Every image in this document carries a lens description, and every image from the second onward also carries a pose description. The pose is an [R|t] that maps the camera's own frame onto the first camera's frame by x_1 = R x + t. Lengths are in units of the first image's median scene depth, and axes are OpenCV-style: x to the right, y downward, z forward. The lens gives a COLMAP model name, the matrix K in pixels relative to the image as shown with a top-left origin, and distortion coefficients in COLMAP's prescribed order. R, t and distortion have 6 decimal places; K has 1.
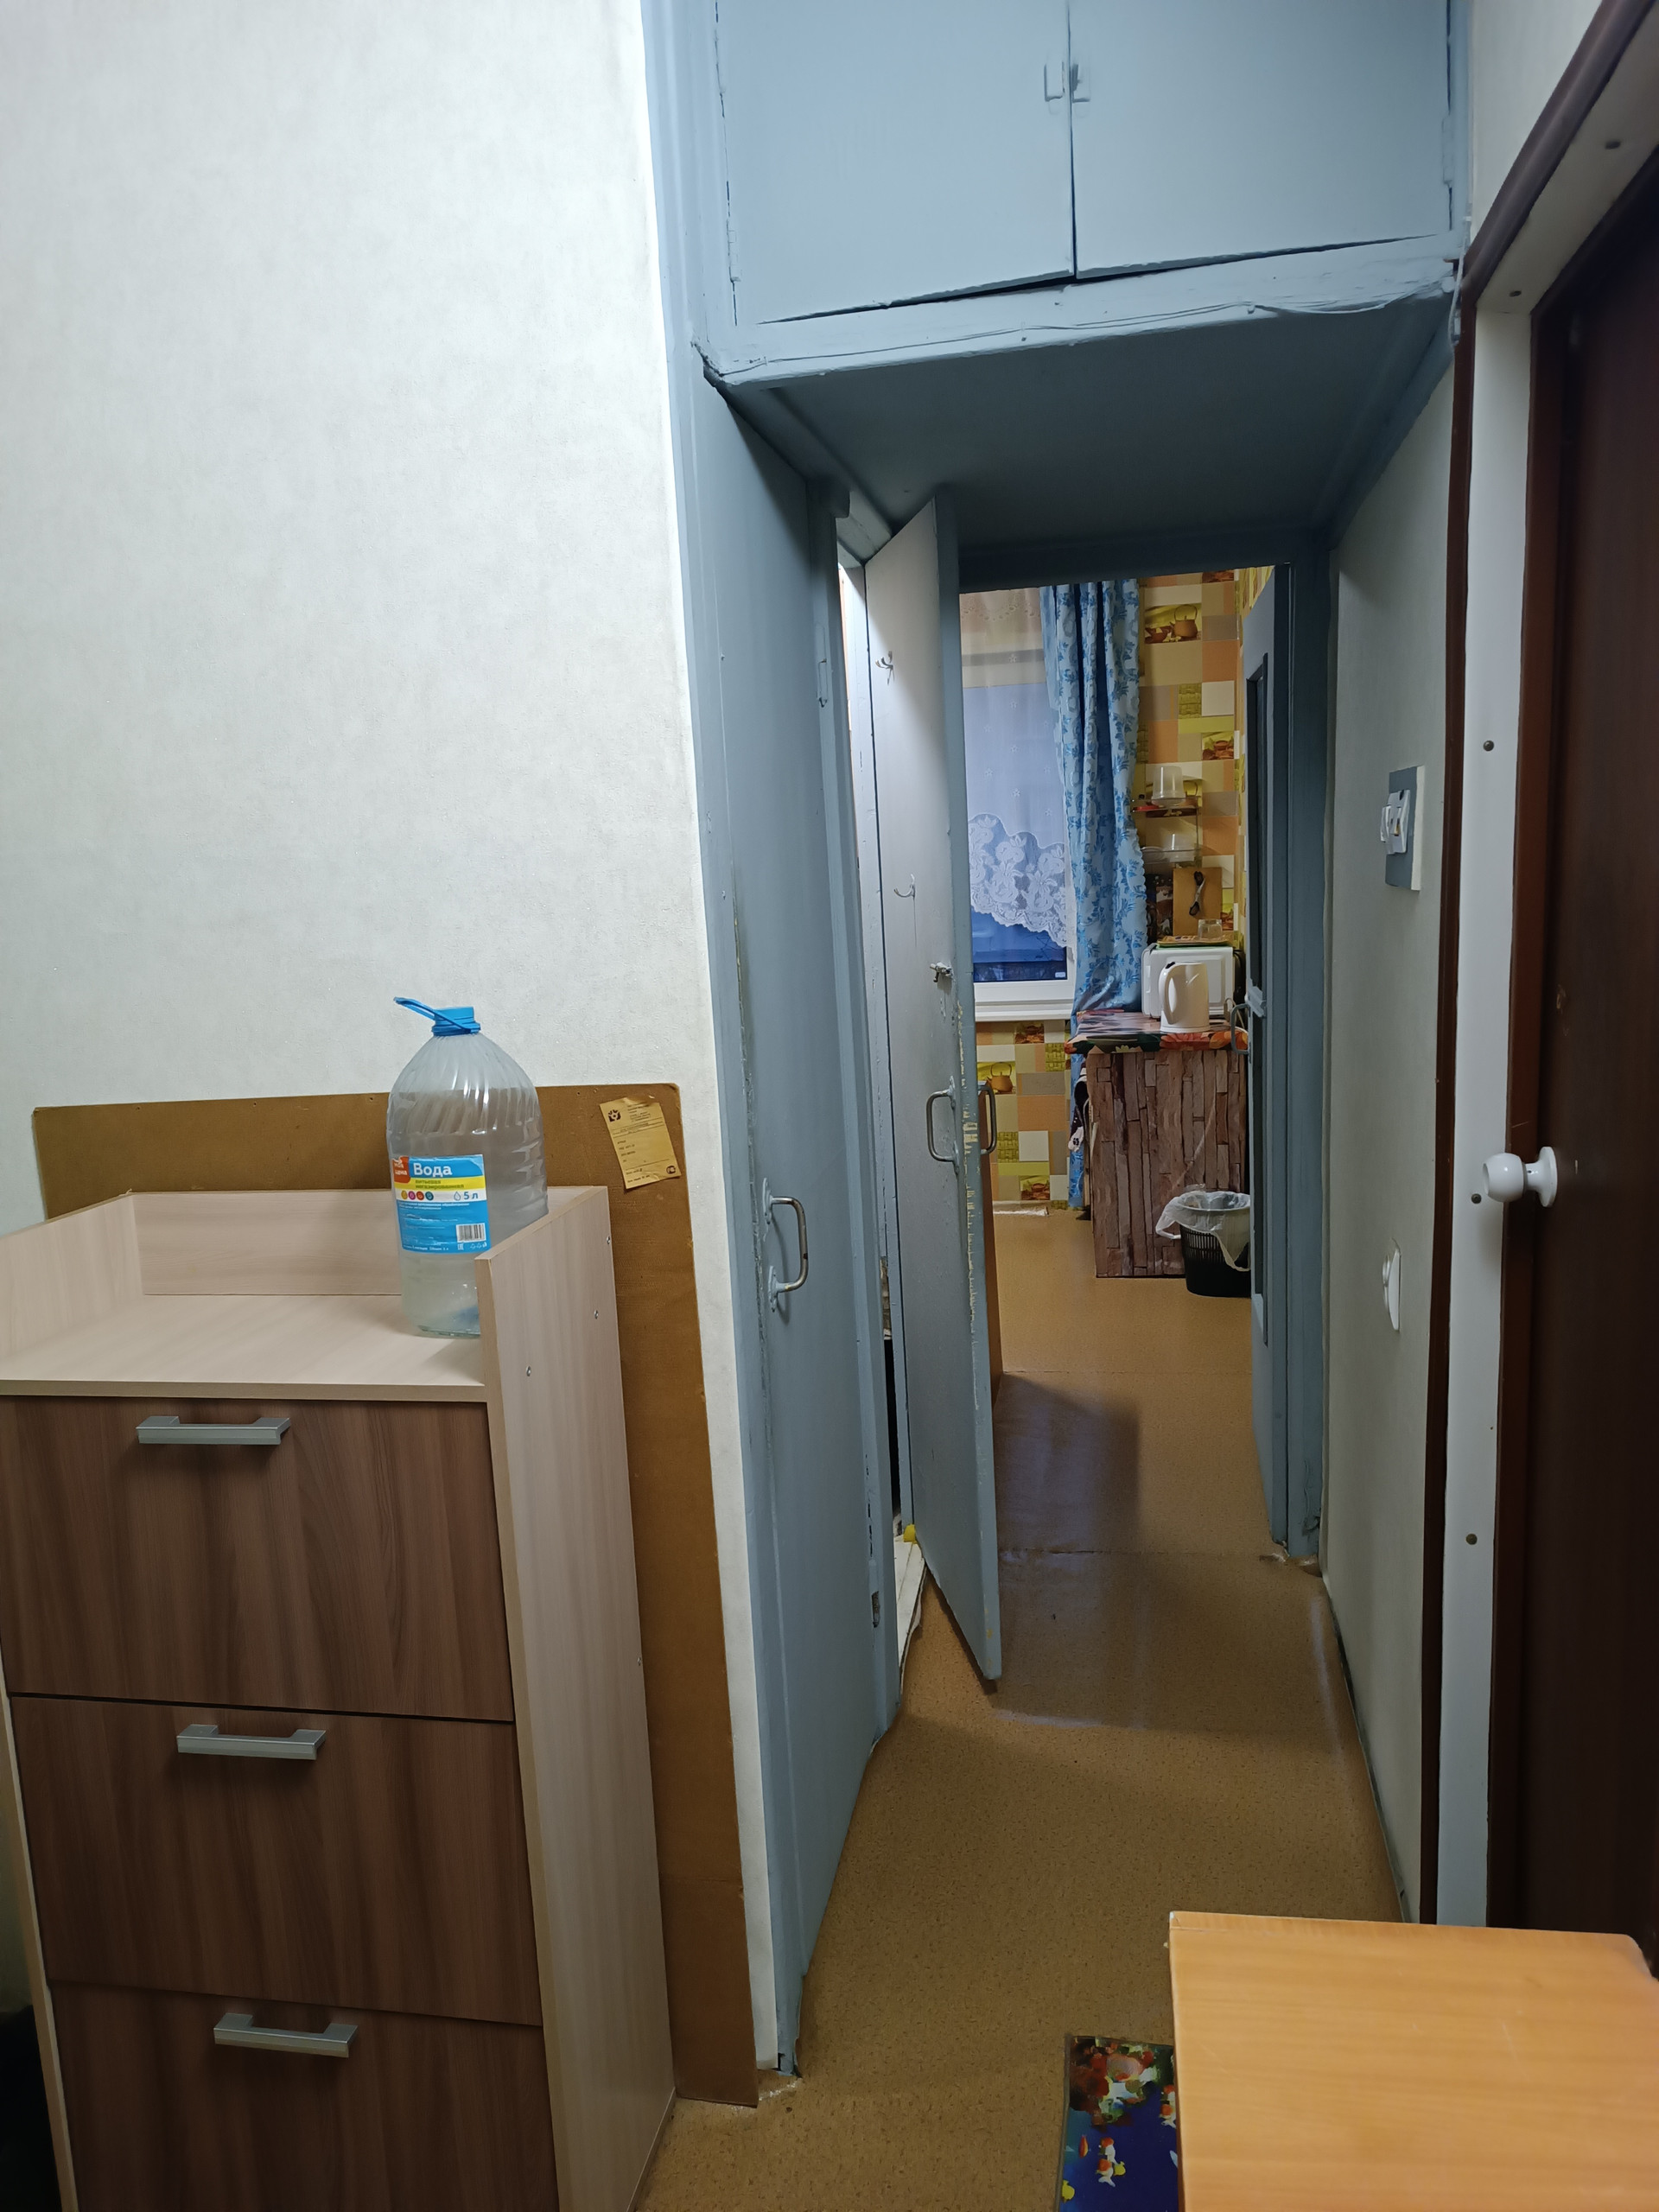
lens RADIAL K [[1552.8, 0, 832.8], [0, 1552.8, 1127.3], [0, 0, 1]] dist [0.050744, -0.052228]
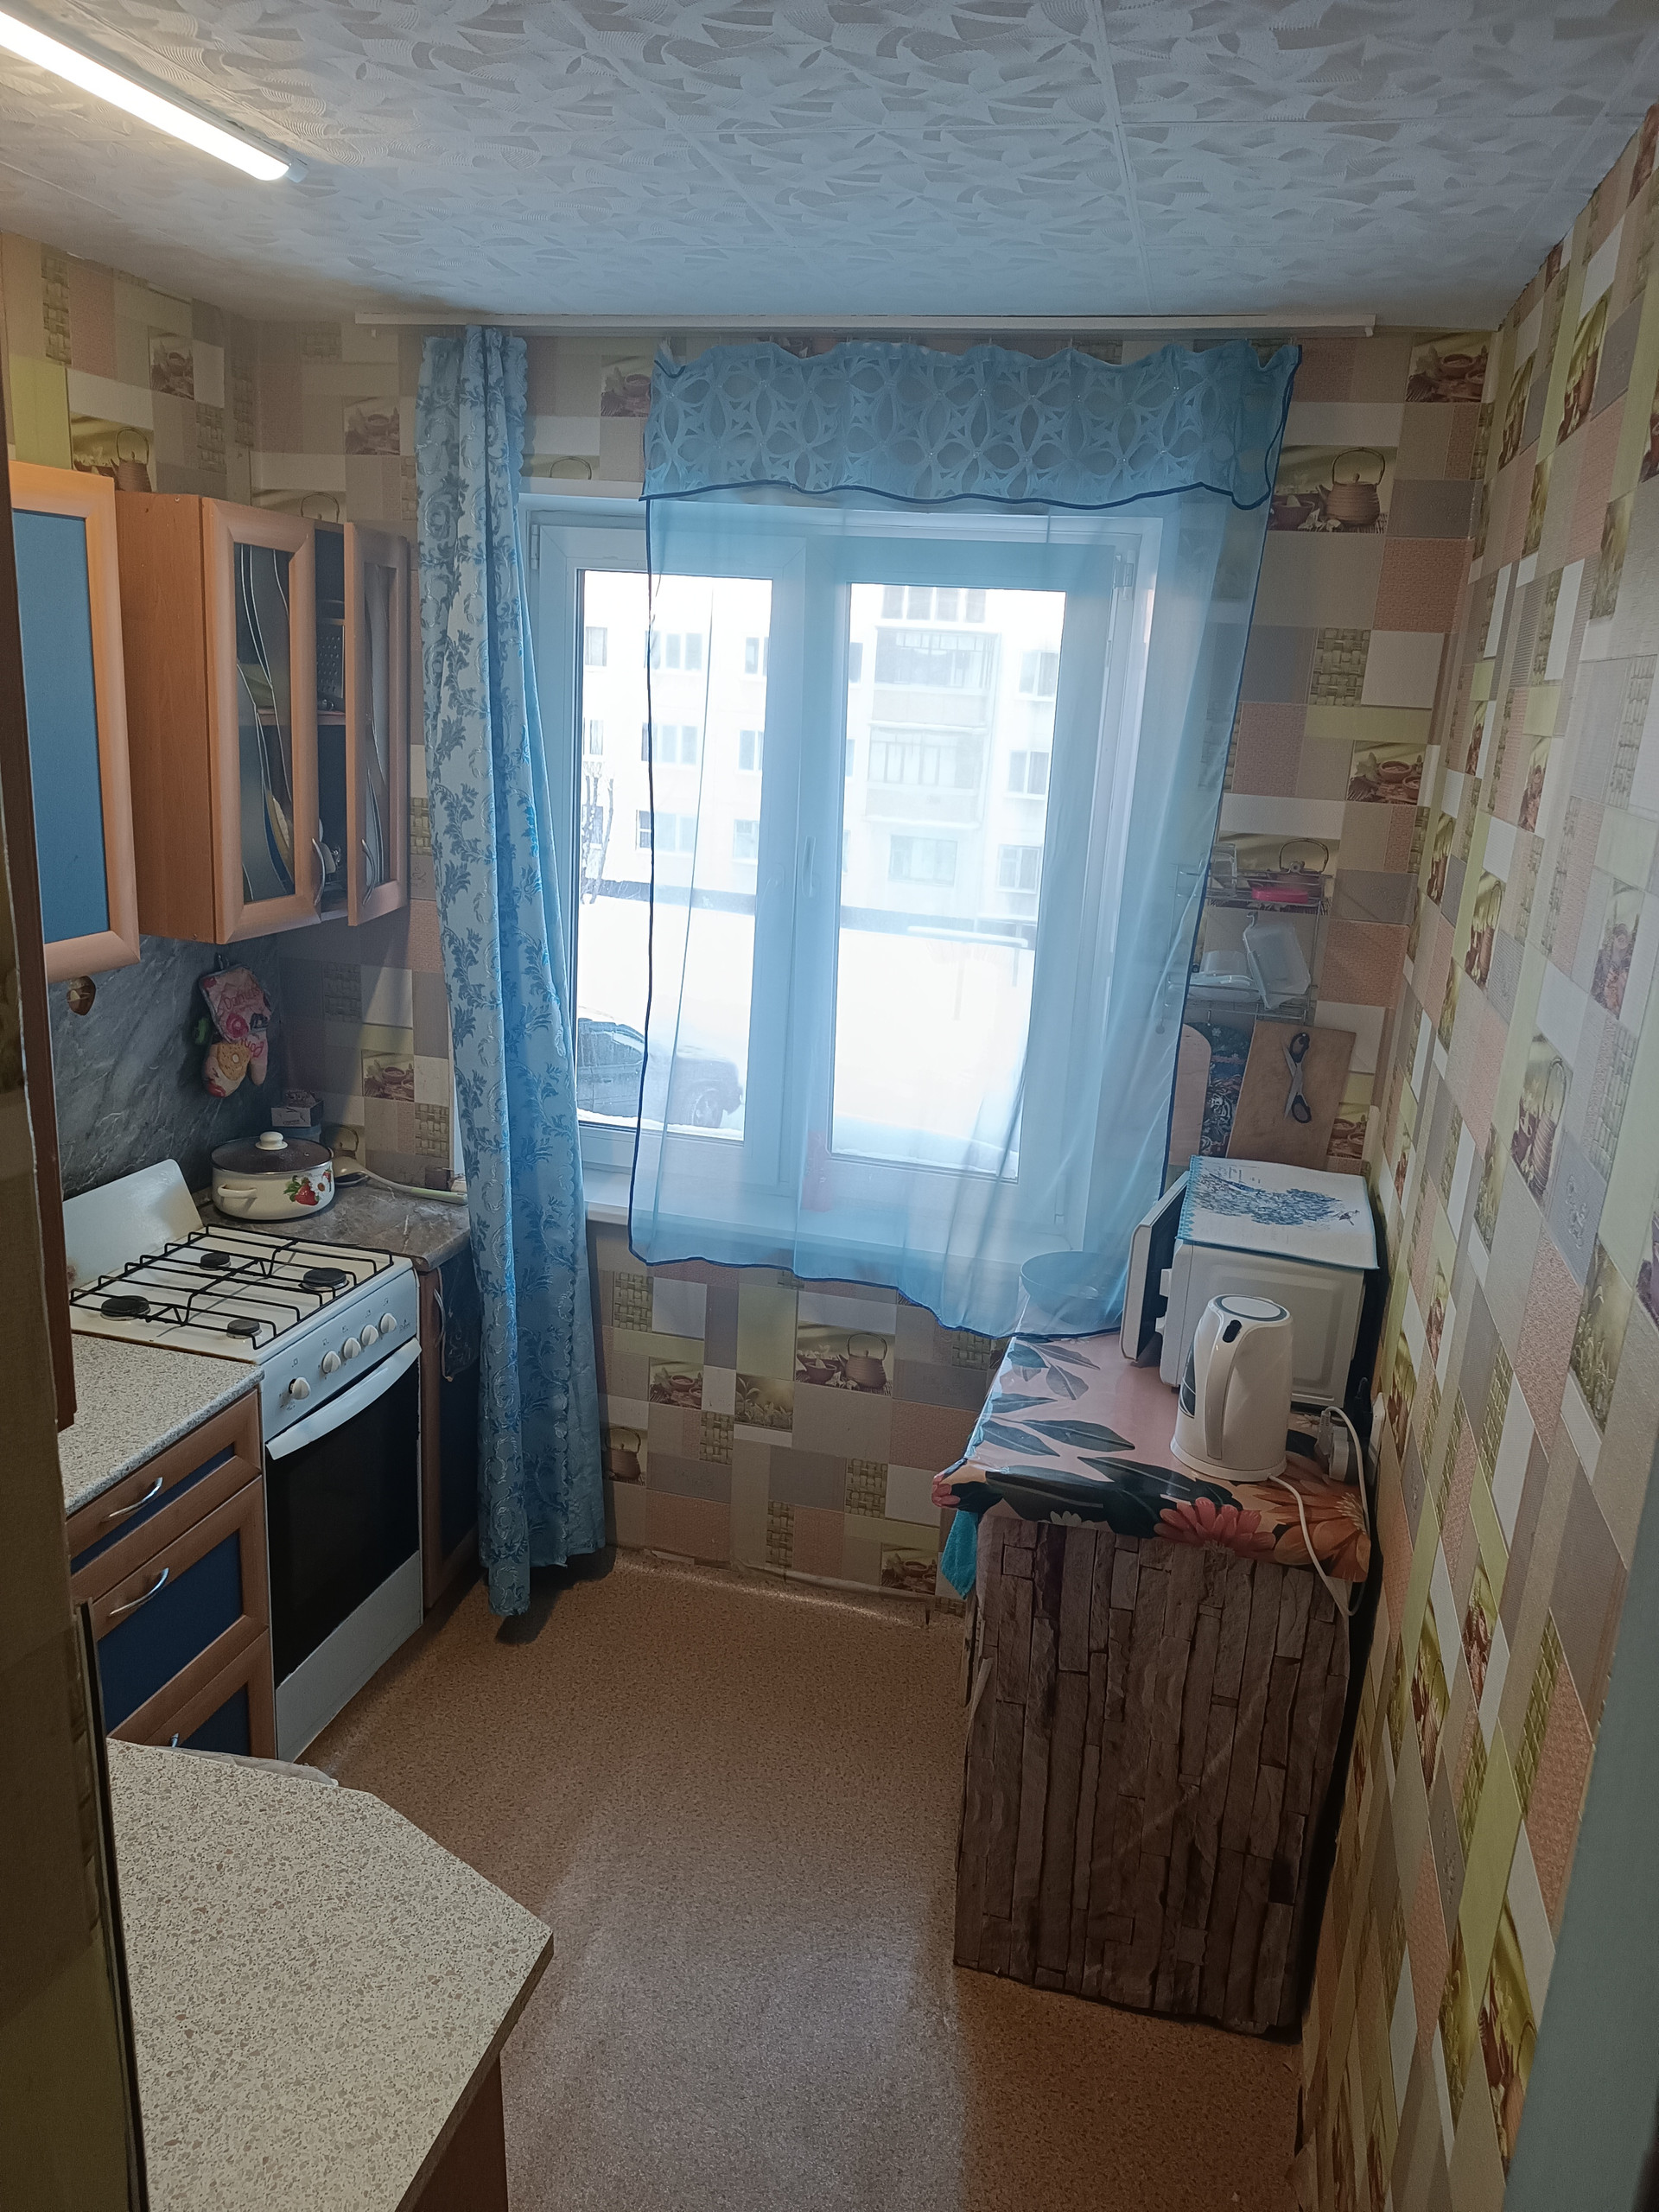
lens RADIAL K [[1564.0, 0, 829.5], [0, 1564.0, 1128.9], [0, 0, 1]] dist [0.032518, -0.028732]
pose [[0.992878, 0.115000, -0.031116, 0.110537], [-0.111212, 0.988334, 0.104058, -0.171070], [0.042720, -0.099857, 0.994084, 0.523364]]
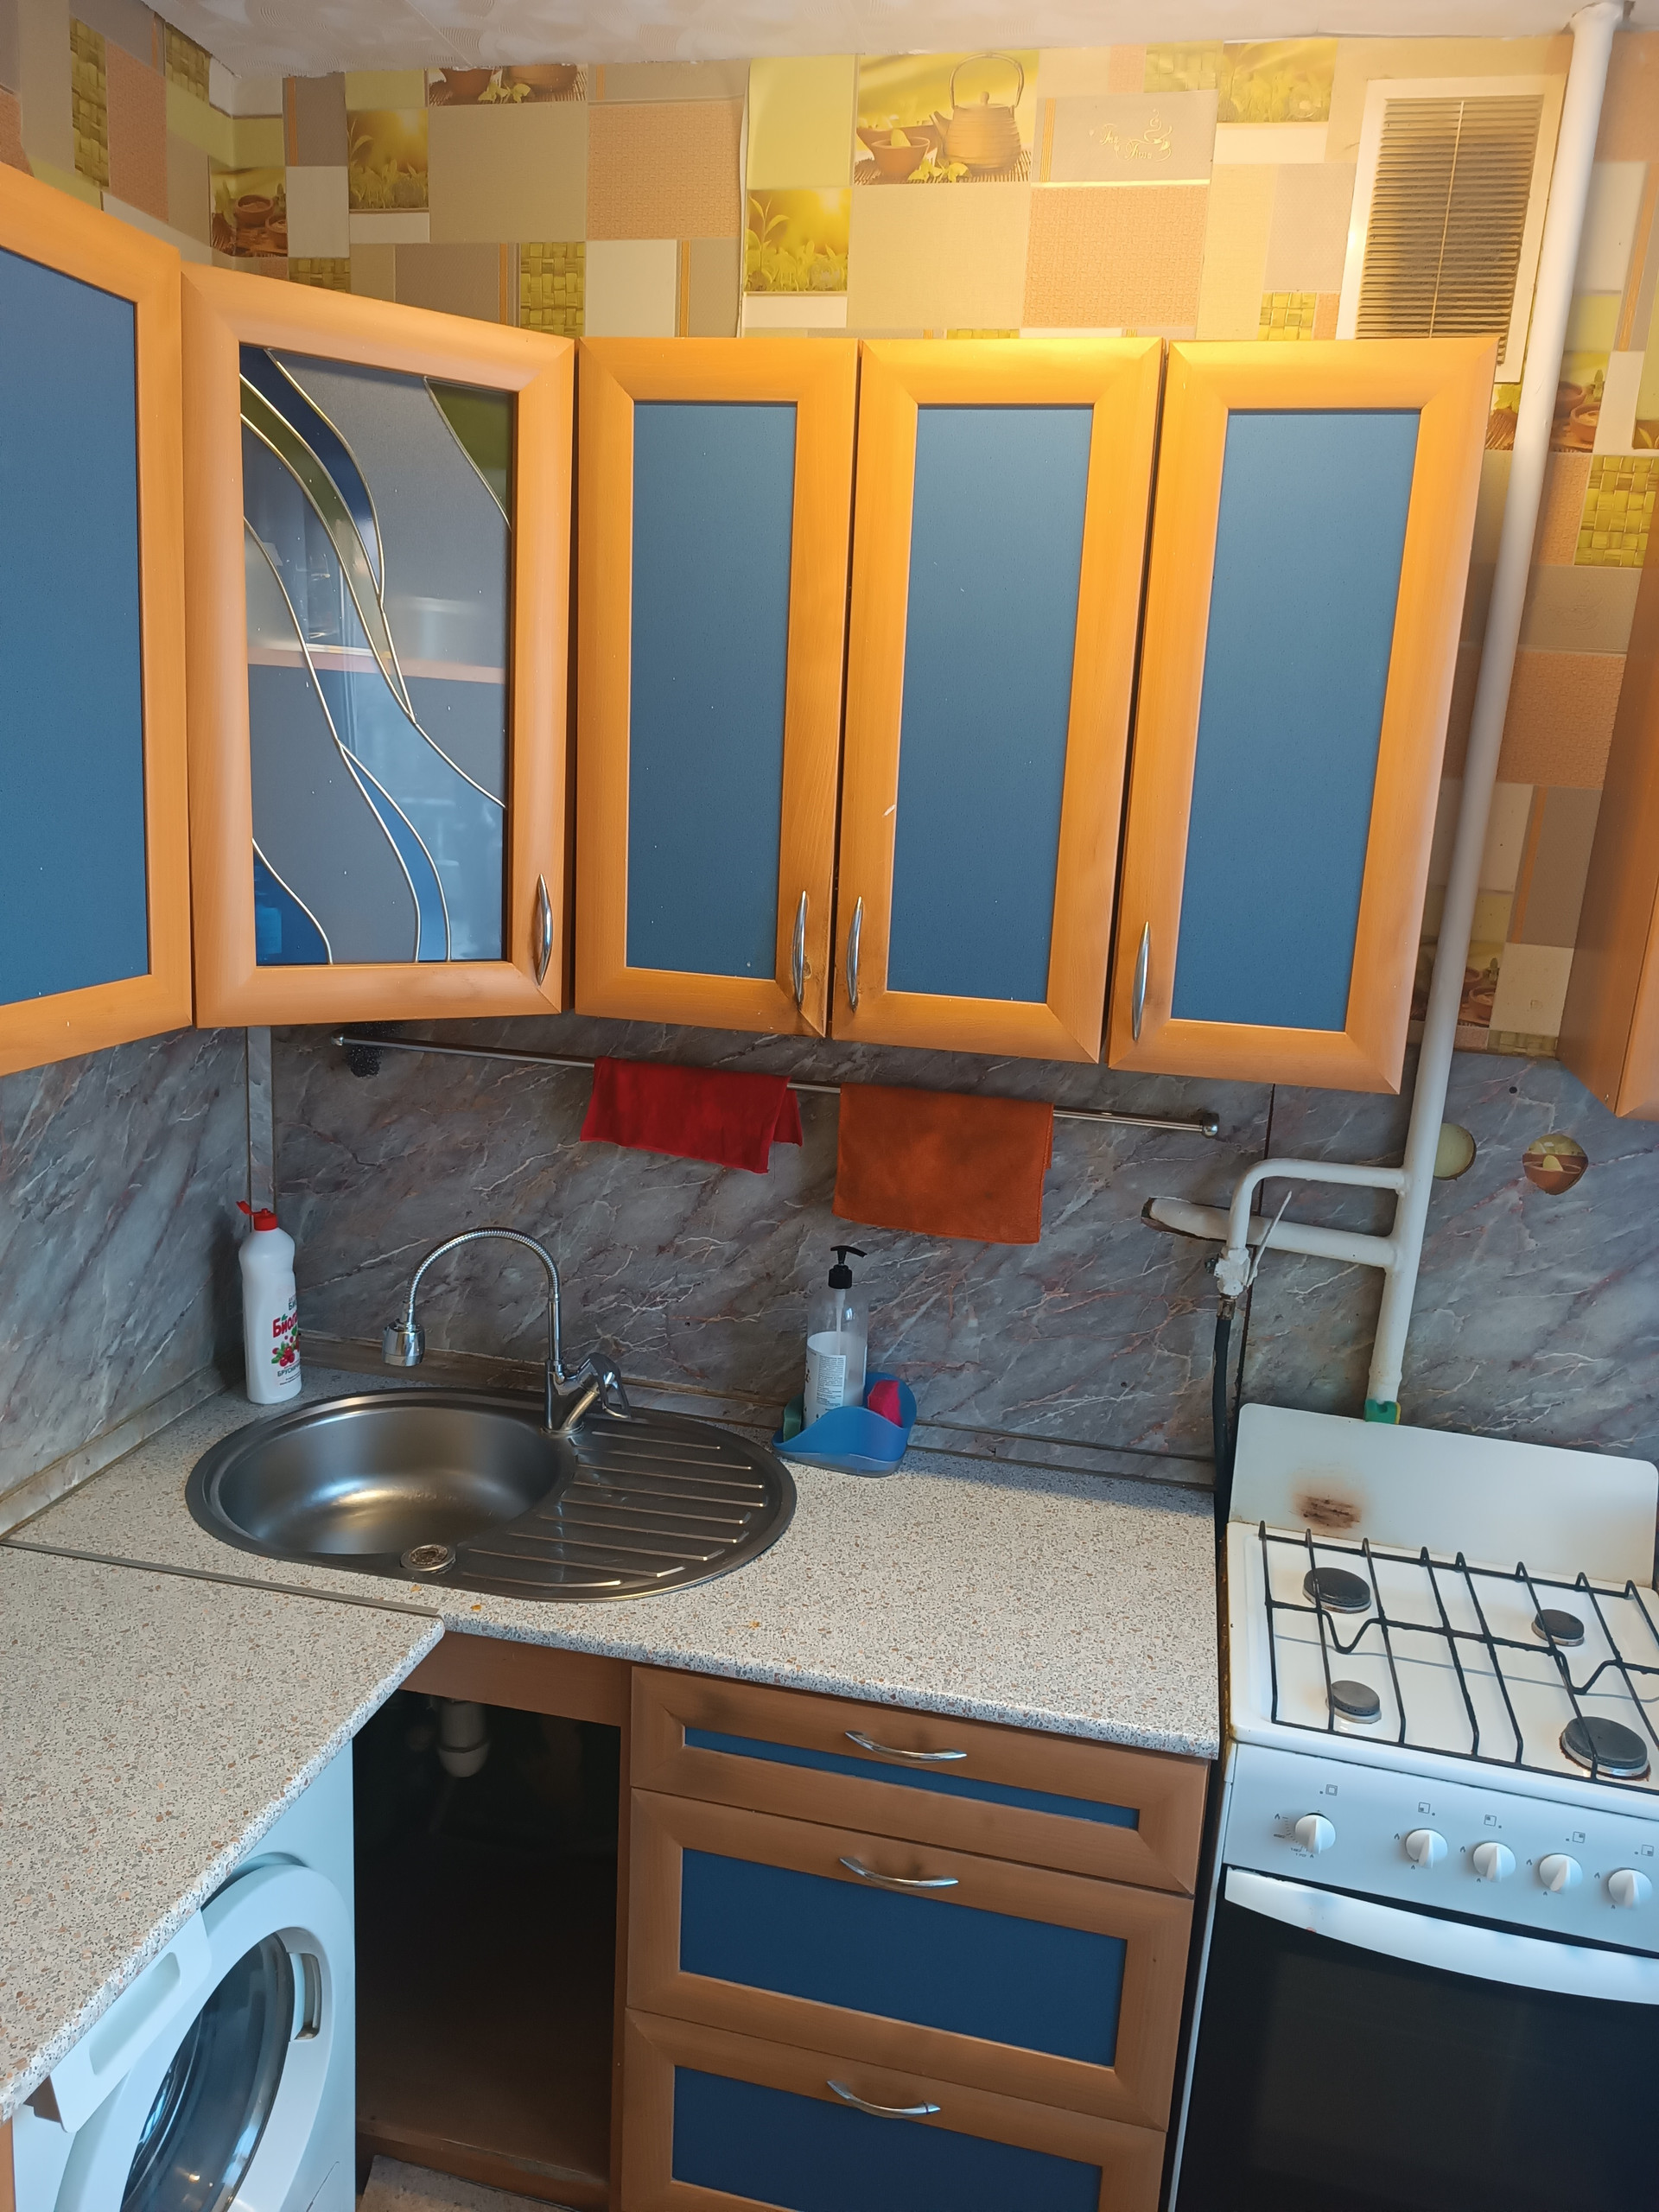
lens RADIAL K [[1582.9, 0, 830.0], [0, 1582.9, 1115.6], [0, 0, 1]] dist [0.024620, -0.022089]
pose [[-0.035747, 0.273180, -0.961299, 0.180227], [-0.223458, 0.935373, 0.274122, -0.201474], [0.974058, 0.224609, 0.027607, 0.833256]]
